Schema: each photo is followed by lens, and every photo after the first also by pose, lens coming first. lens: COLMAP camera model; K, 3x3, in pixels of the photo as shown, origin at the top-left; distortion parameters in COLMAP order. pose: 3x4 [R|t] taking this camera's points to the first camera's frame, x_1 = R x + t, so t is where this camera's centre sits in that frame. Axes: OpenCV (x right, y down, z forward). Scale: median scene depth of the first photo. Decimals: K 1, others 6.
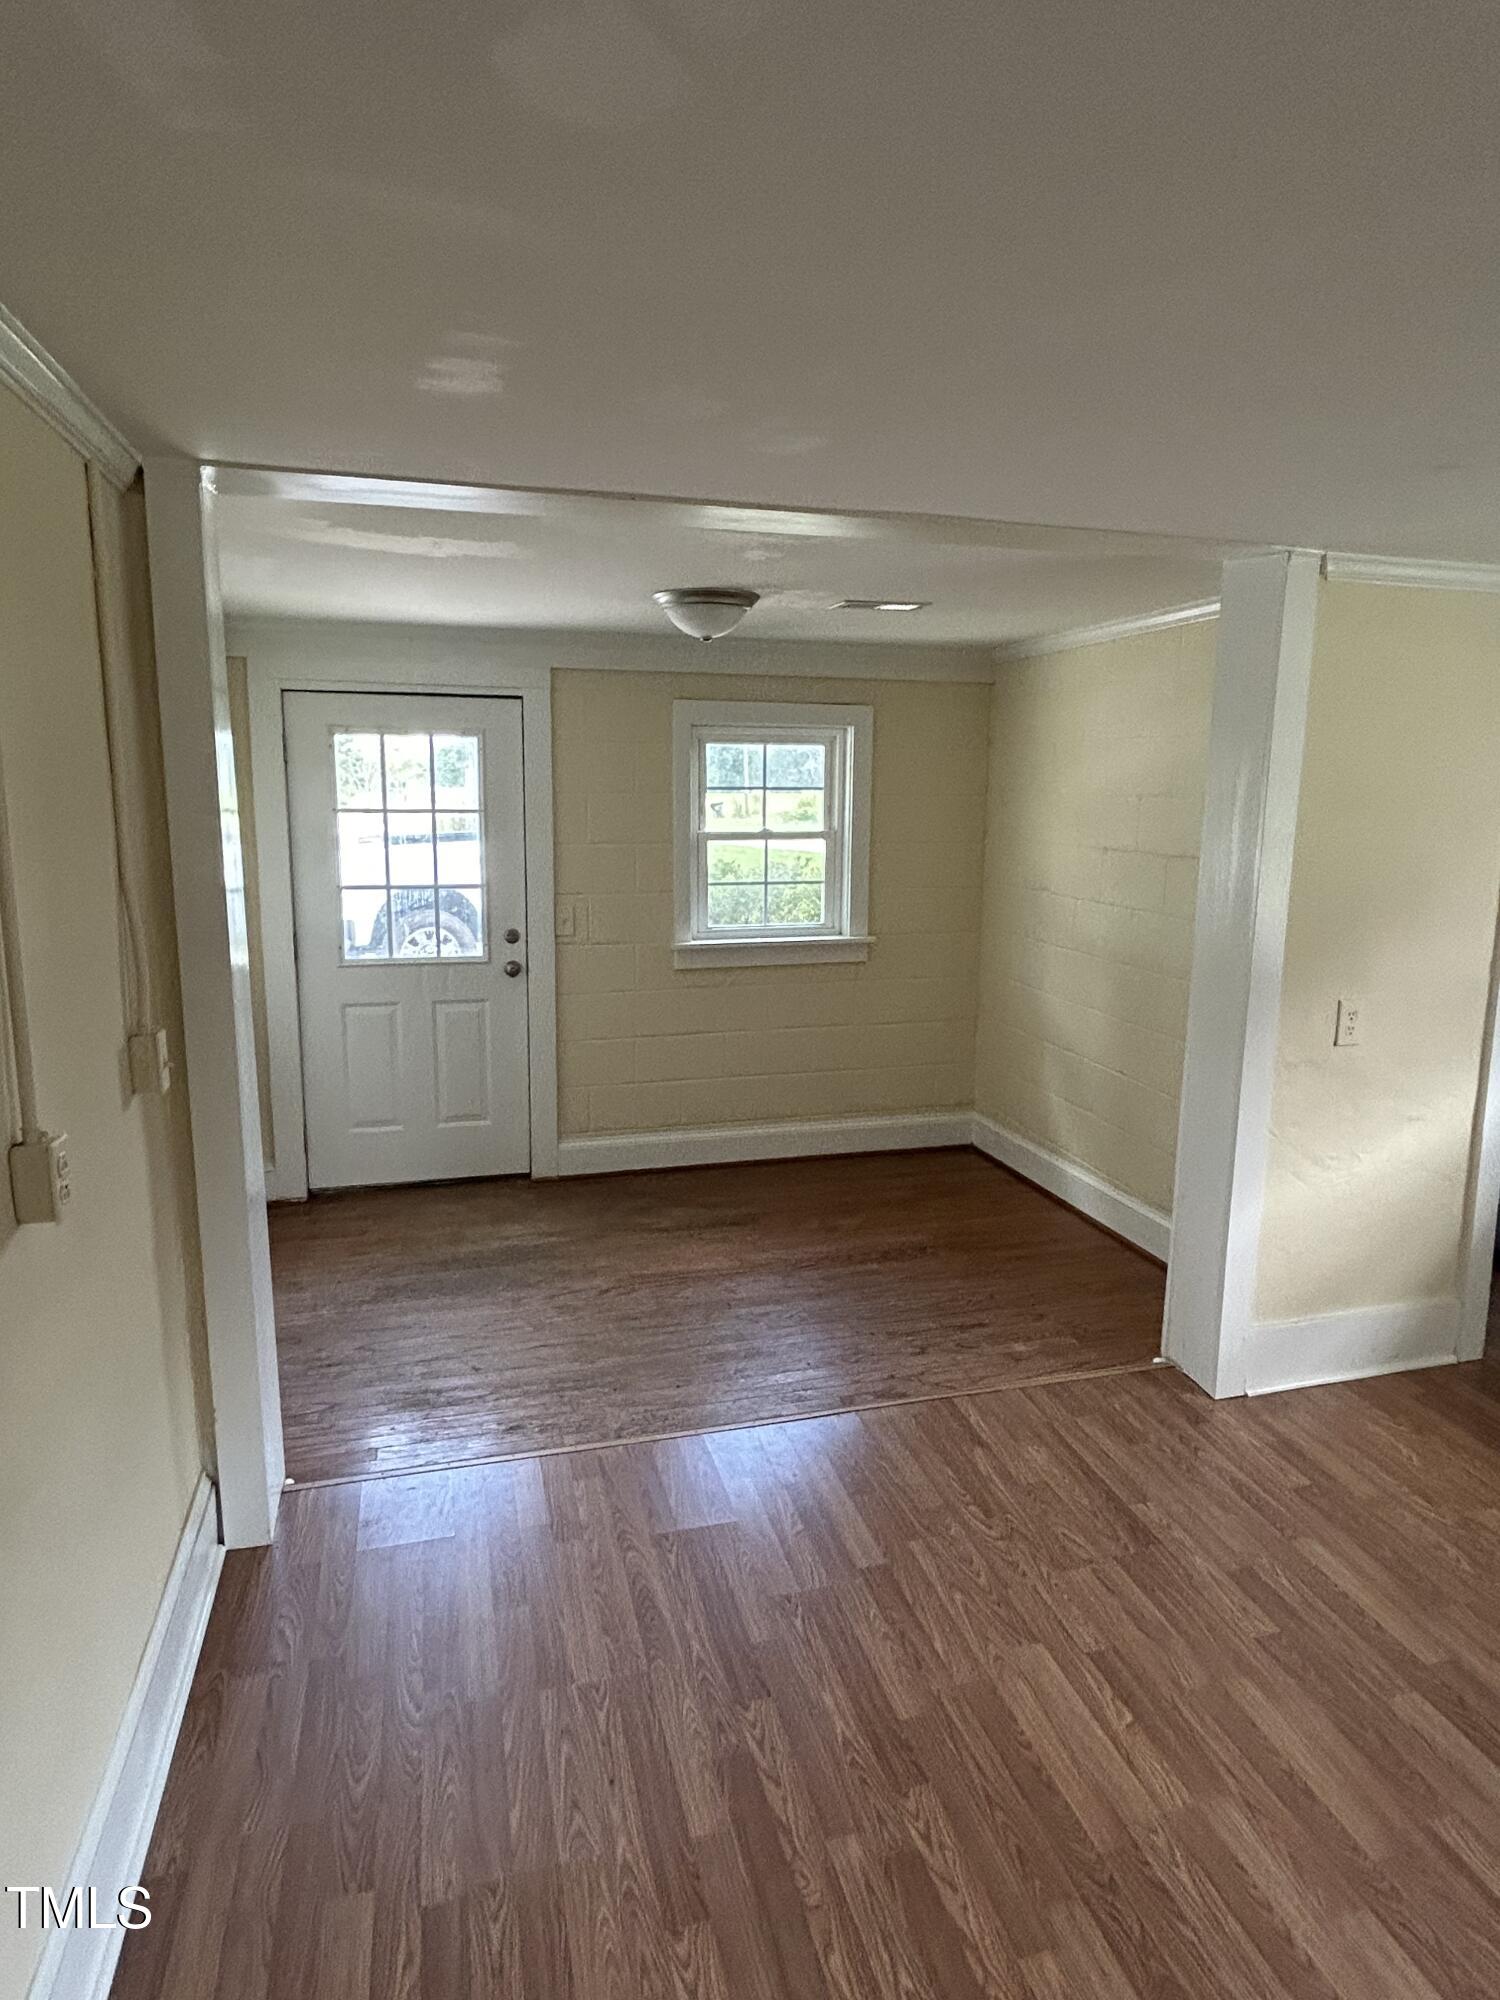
lens RADIAL K [[1166.3, 0, 750.0], [0, 1166.3, 1000.0], [0, 0, 1]] dist [0.002350, -0.000372]
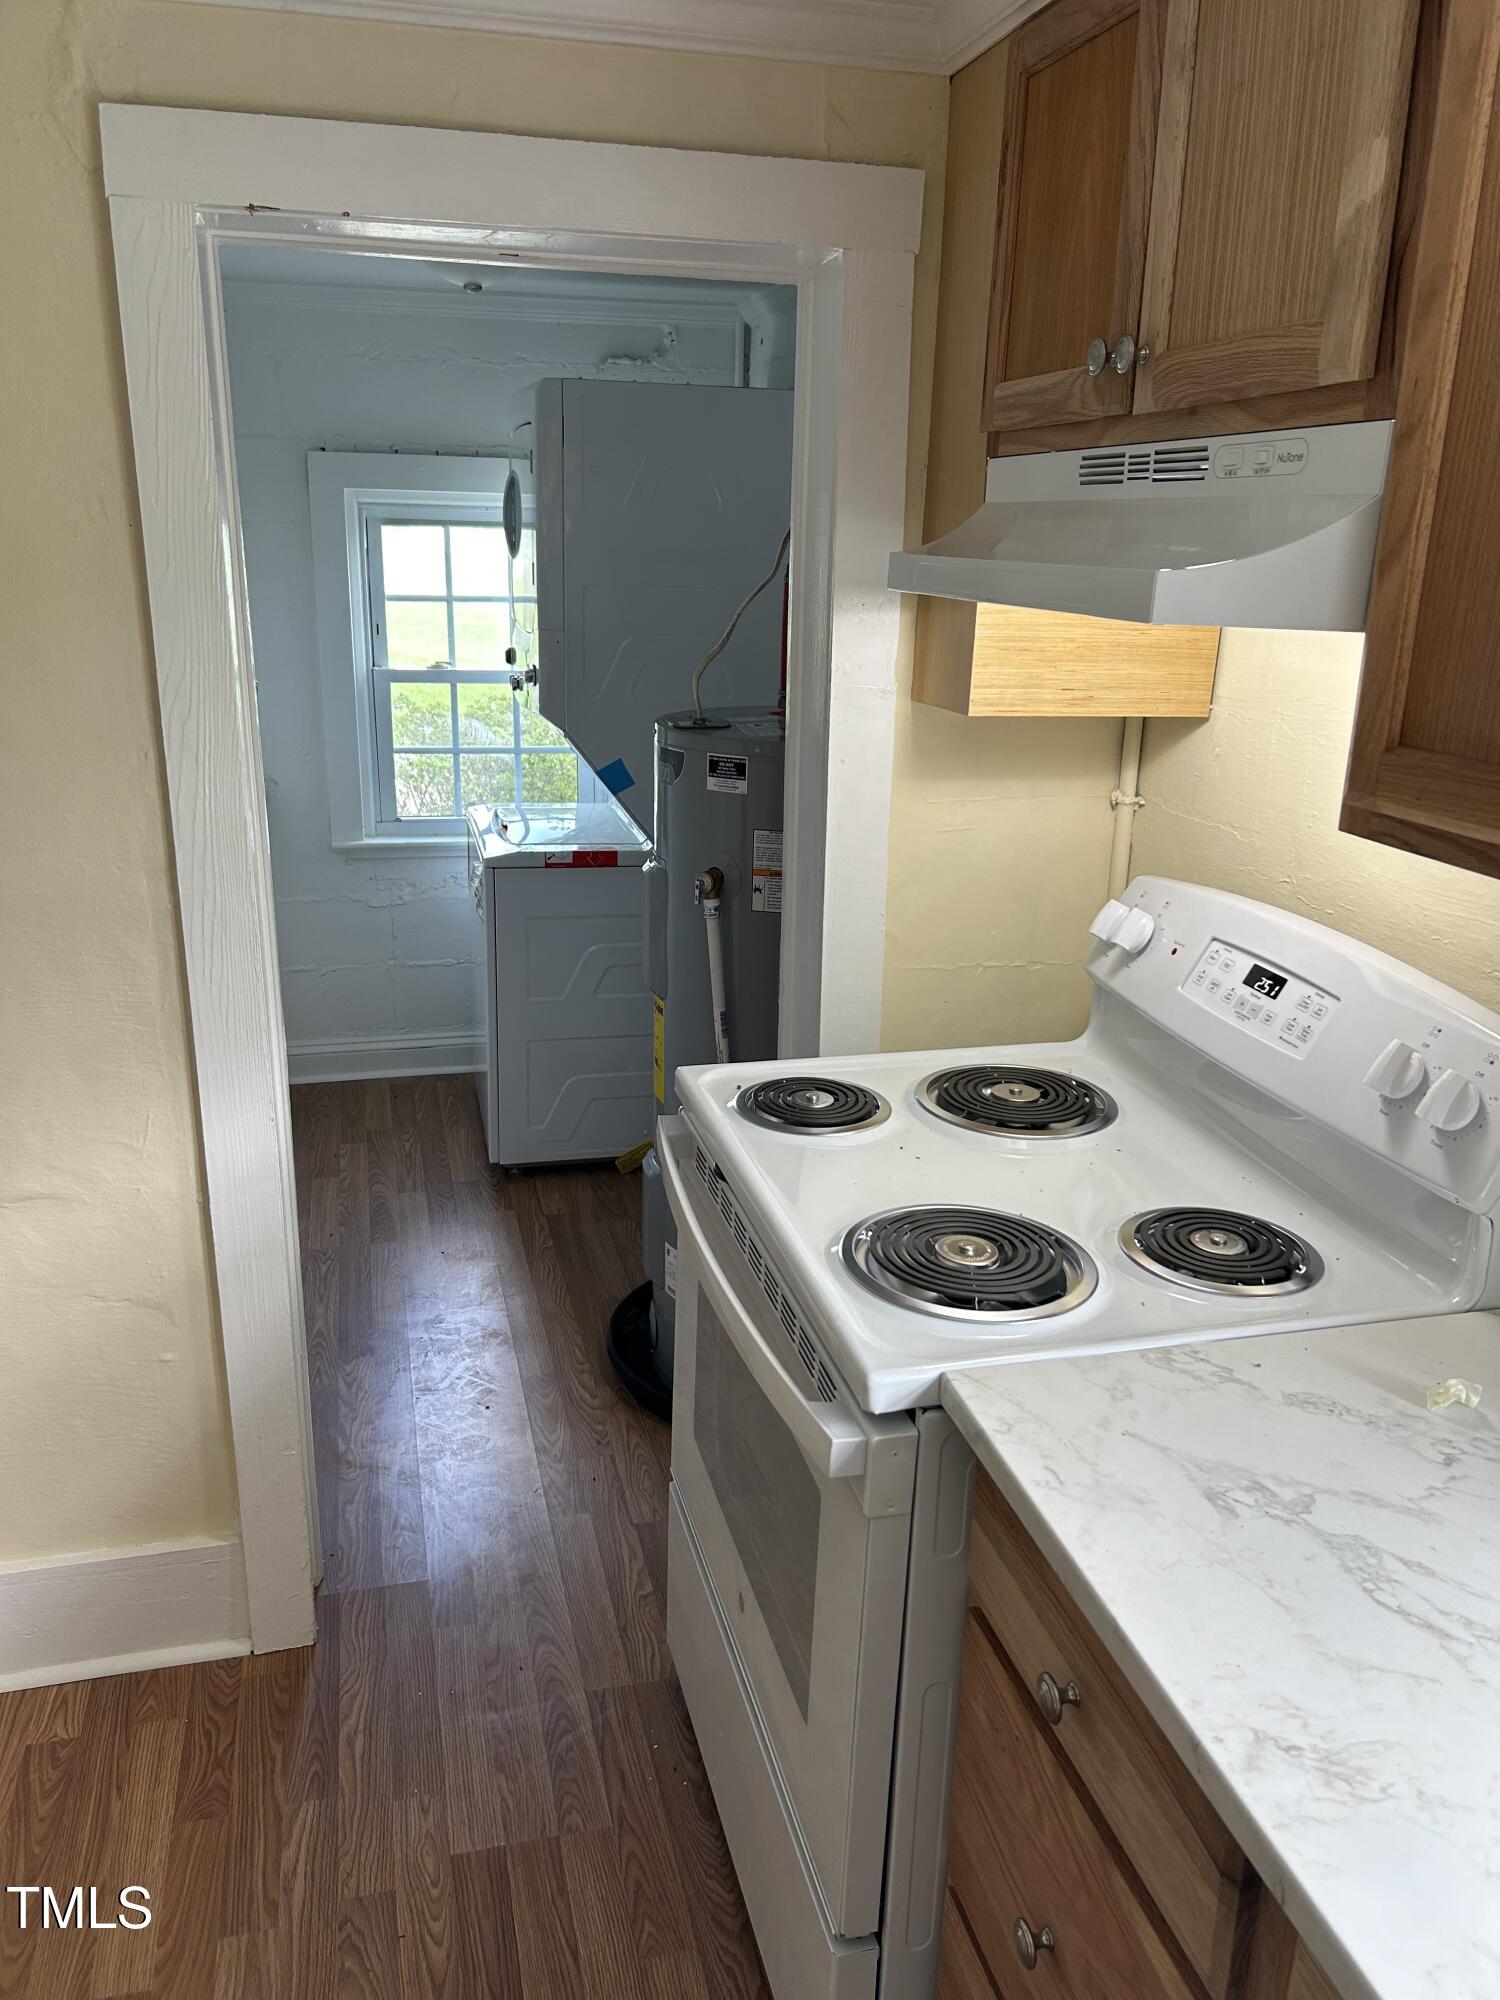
lens RADIAL K [[1483.5, 0, 750.0], [0, 1483.5, 1000.0], [0, 0, 1]] dist [0.006702, 0.001837]
pose [[0.998883, 0.032422, -0.034359, 0.742640], [-0.028568, 0.993818, 0.107288, -0.044898], [0.037625, -0.106186, 0.993634, 0.343291]]
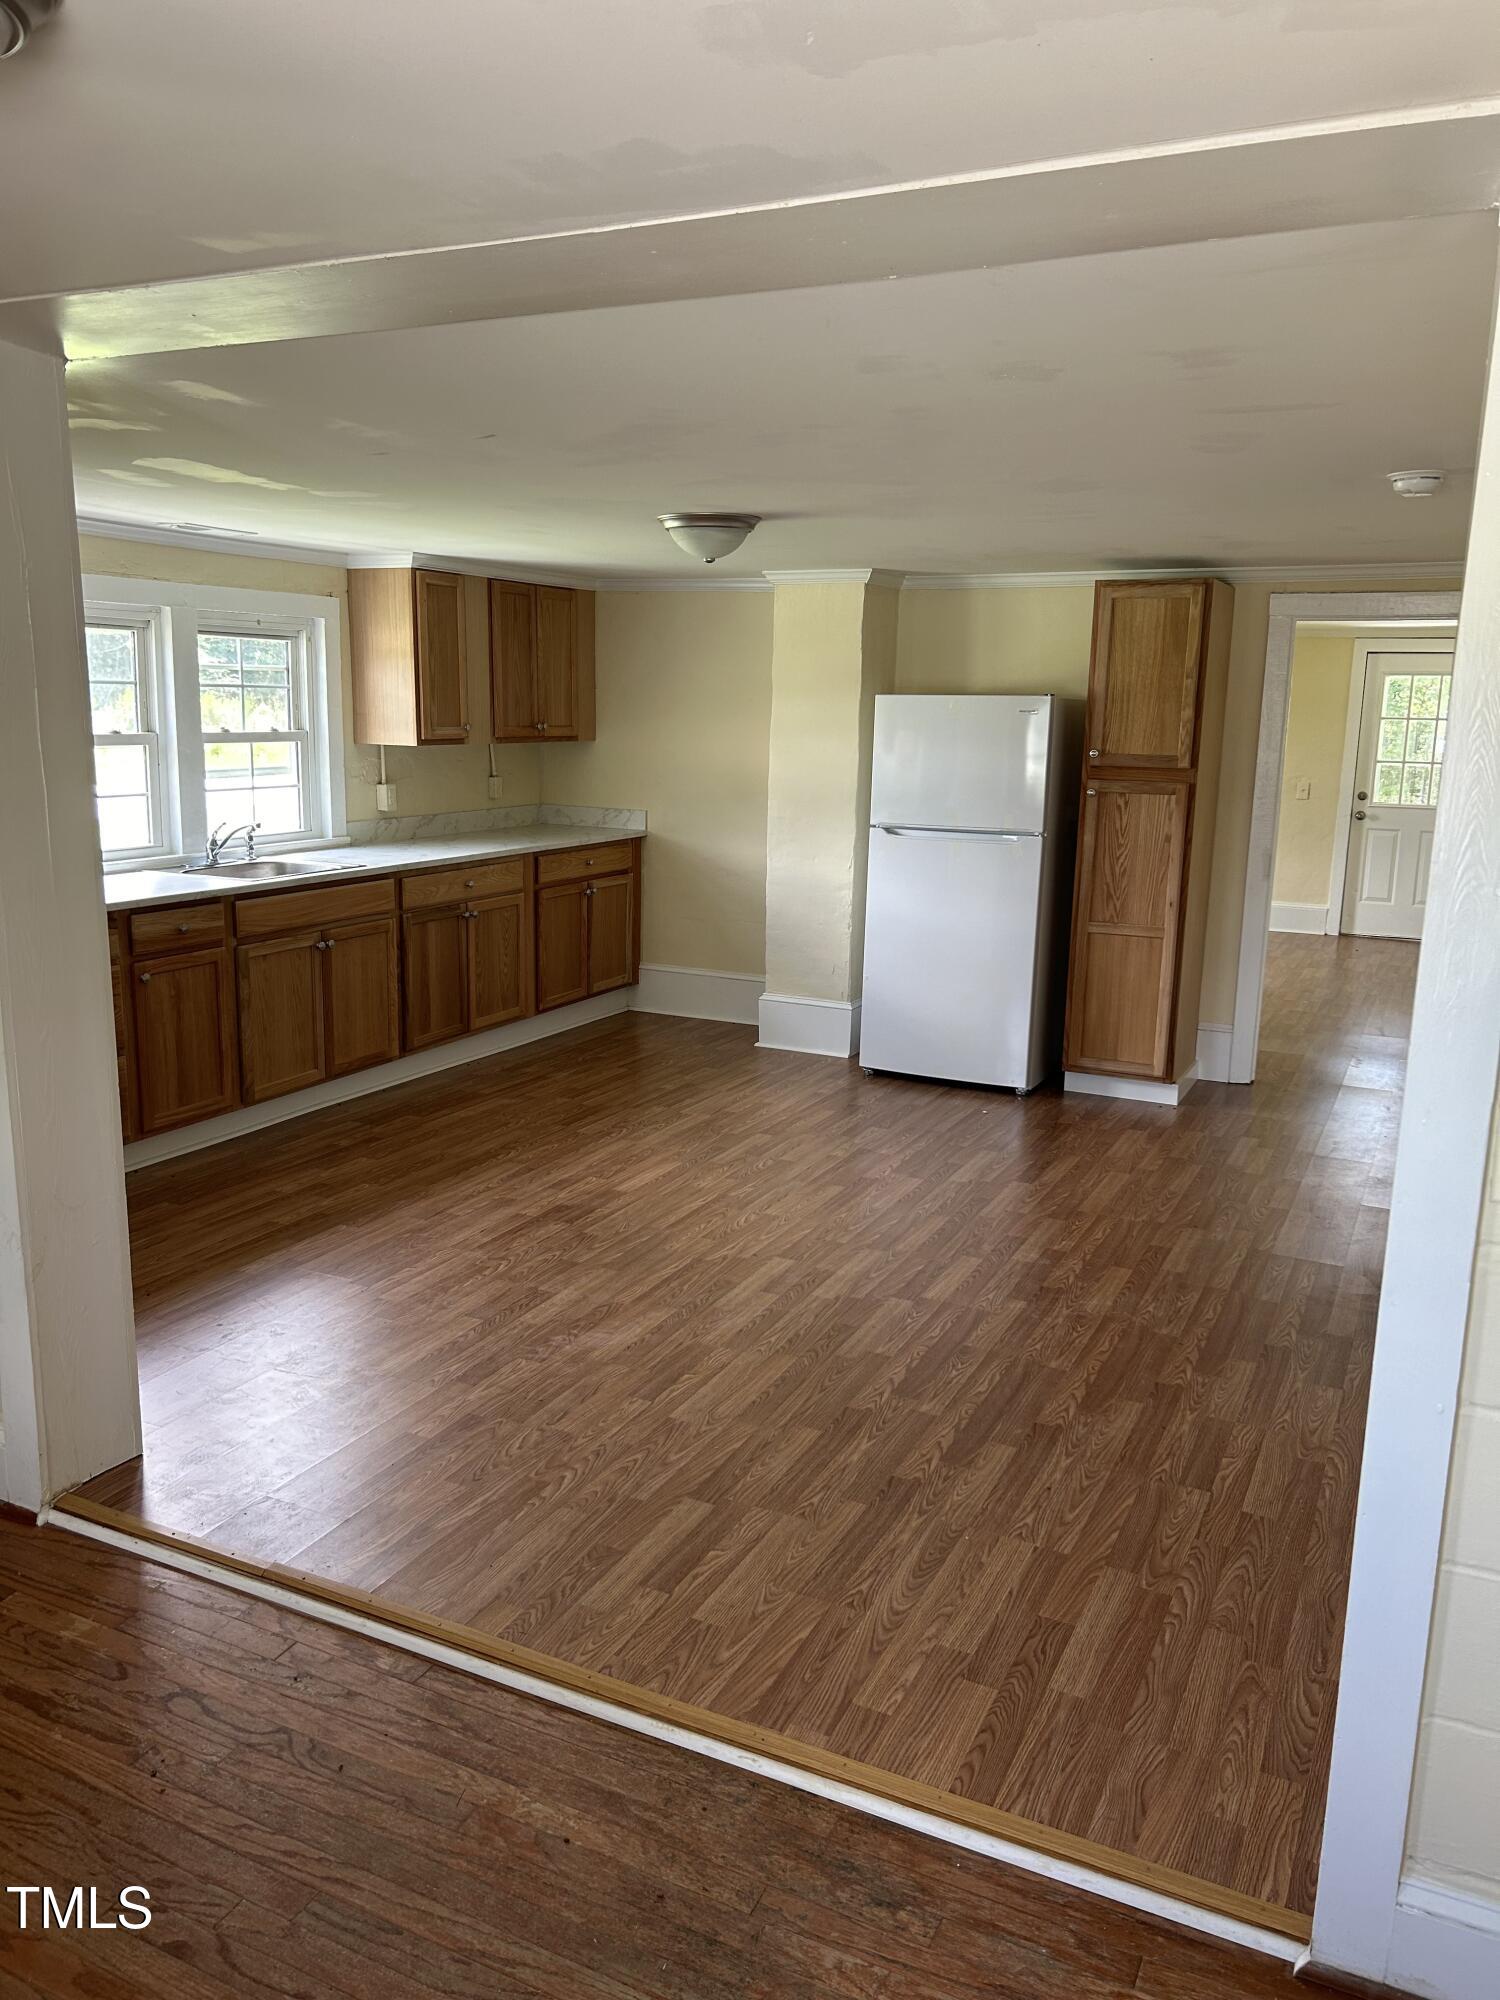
lens RADIAL K [[1483.5, 0, 750.0], [0, 1483.5, 1000.0], [0, 0, 1]] dist [0.006702, 0.001837]
pose [[-0.750075, -0.153883, 0.643201, -0.422806], [0.103203, 0.933404, 0.343664, -0.205041], [-0.653251, 0.324155, -0.684242, 1.095979]]
